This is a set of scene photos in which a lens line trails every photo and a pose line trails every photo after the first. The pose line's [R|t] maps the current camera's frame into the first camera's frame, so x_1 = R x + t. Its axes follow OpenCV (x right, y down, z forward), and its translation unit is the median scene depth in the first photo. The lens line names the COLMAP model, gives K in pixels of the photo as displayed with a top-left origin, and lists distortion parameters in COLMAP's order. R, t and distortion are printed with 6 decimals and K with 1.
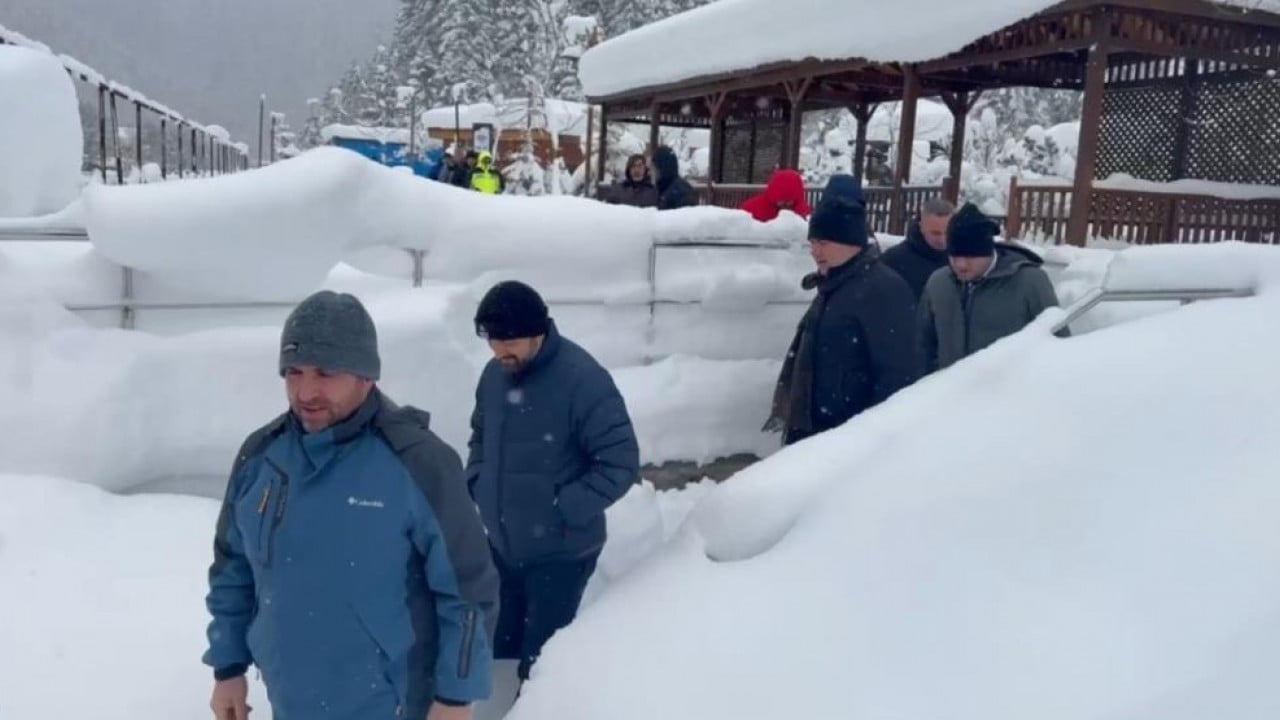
lens RADIAL K [[862.3, 0, 640.0], [0, 862.3, 360.0], [0, 0, 1]] dist [0.154781, -0.211095]
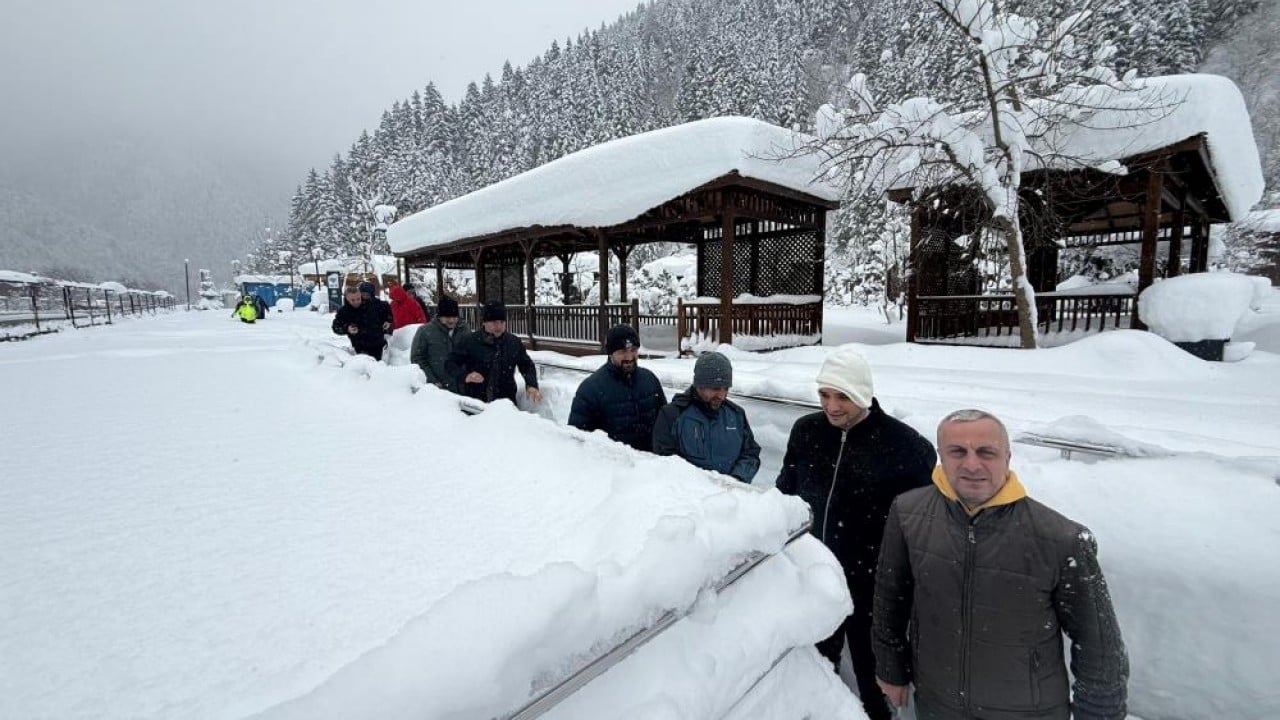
lens RADIAL K [[1036.8, 0, 641.7], [0, 1036.8, 367.3], [0, 0, 1]] dist [0.137036, -0.222772]
pose [[0.969013, -0.056735, 0.240408, -0.095721], [0.097435, 0.982141, -0.160953, 0.257182], [-0.226982, 0.179390, 0.957235, -0.902374]]
